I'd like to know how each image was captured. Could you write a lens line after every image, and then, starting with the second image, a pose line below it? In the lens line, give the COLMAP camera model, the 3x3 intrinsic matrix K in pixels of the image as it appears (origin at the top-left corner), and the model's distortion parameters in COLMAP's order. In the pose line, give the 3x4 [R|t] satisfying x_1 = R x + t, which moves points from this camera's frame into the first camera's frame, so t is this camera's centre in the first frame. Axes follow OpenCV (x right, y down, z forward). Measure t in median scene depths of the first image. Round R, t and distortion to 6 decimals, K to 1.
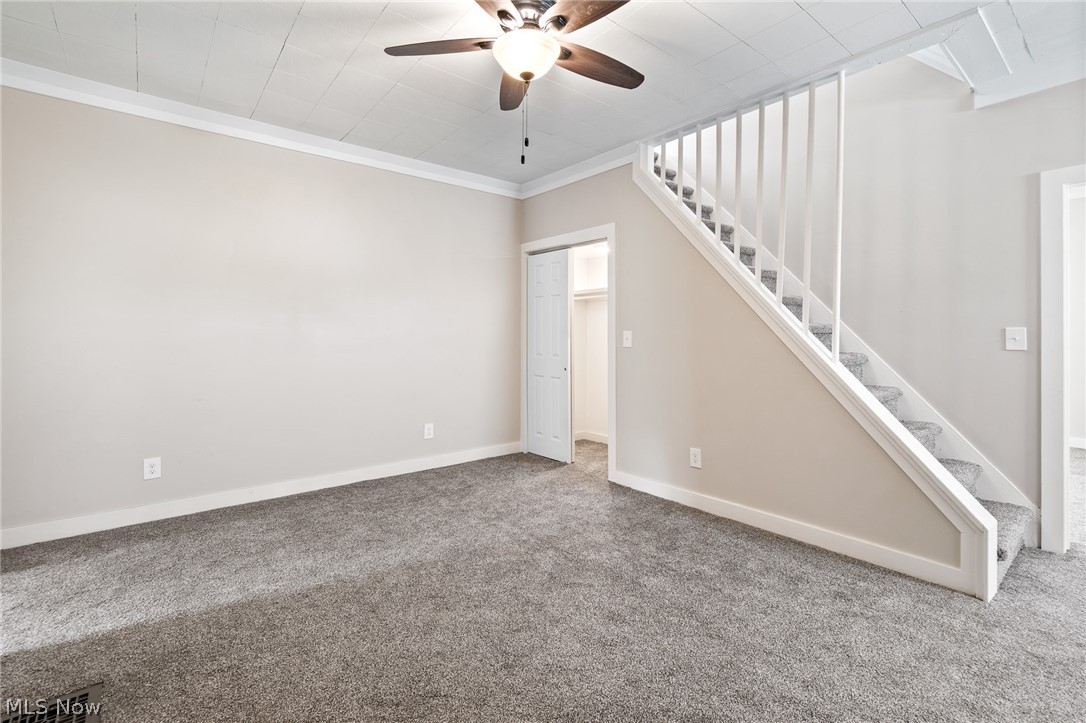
lens RADIAL K [[485.1, 0, 551.7], [0, 485.1, 332.9], [0, 0, 1]] dist [-0.000818, -0.000412]
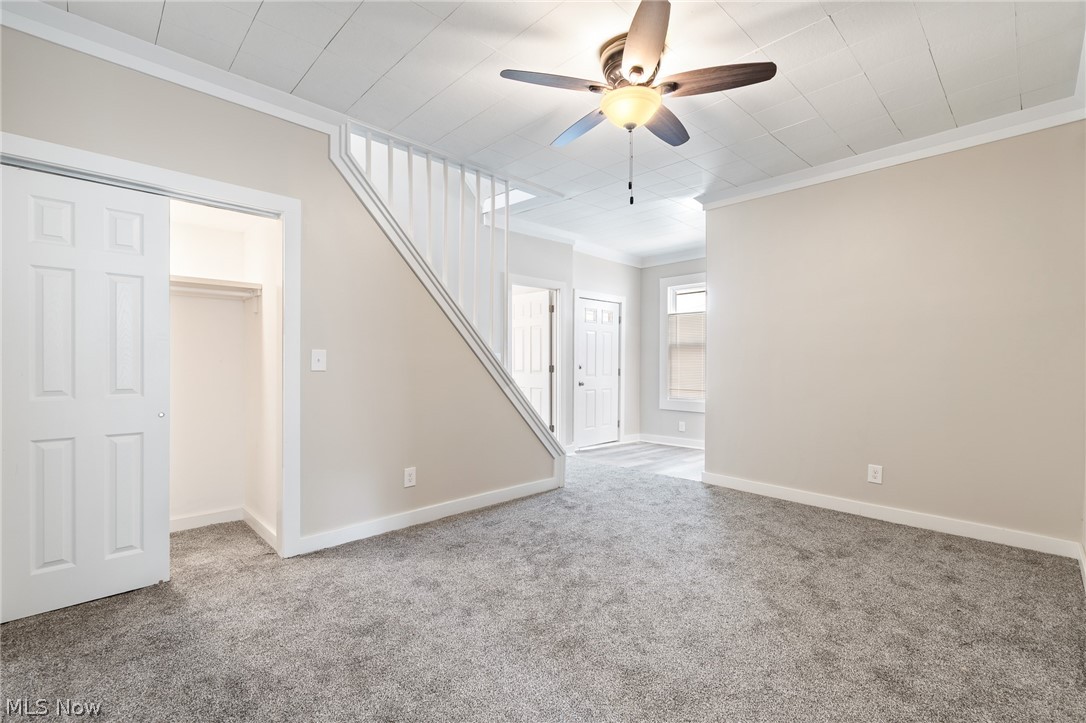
lens RADIAL K [[485.1, 0, 539.5], [0, 485.1, 361.5], [0, 0, 1]] dist [-0.000818, -0.000412]
pose [[-0.077217, -0.008021, 0.996982, -0.691157], [-0.016569, 0.999840, 0.006760, 0.004546], [-0.996877, -0.015997, -0.077337, 0.764418]]
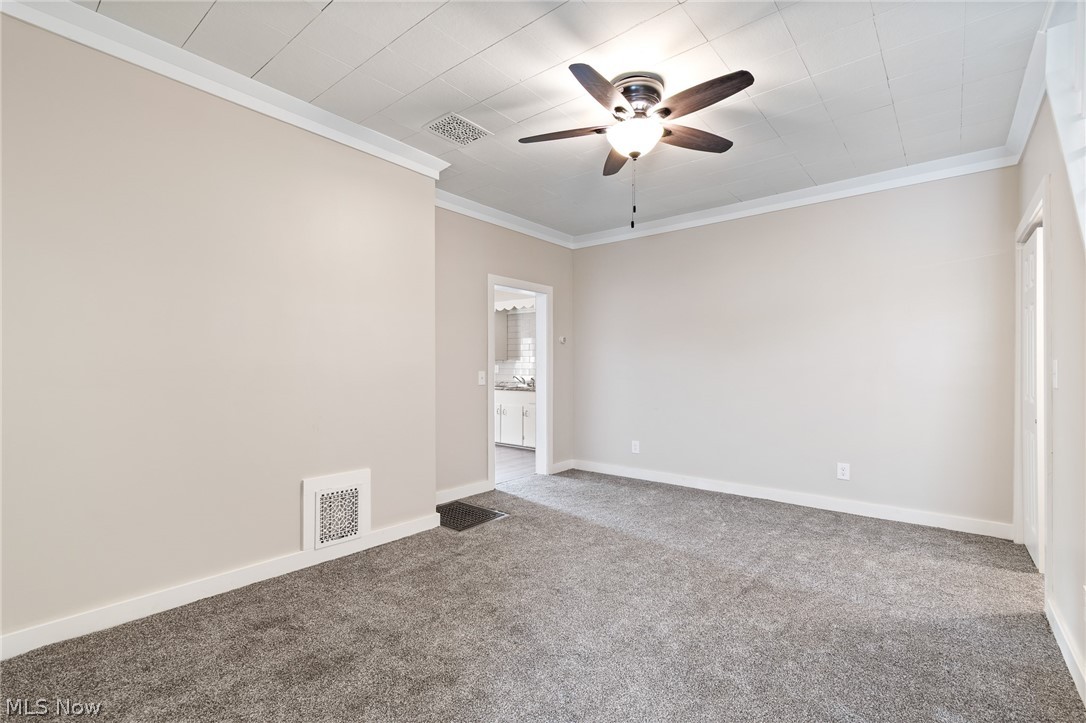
lens RADIAL K [[485.1, 0, 548.0], [0, 485.1, 366.3], [0, 0, 1]] dist [-0.000818, -0.000412]
pose [[0.196444, -0.002512, -0.980512, 0.647463], [0.006908, 0.999975, -0.001177, 0.000143], [0.980491, -0.006542, 0.196456, 0.322843]]
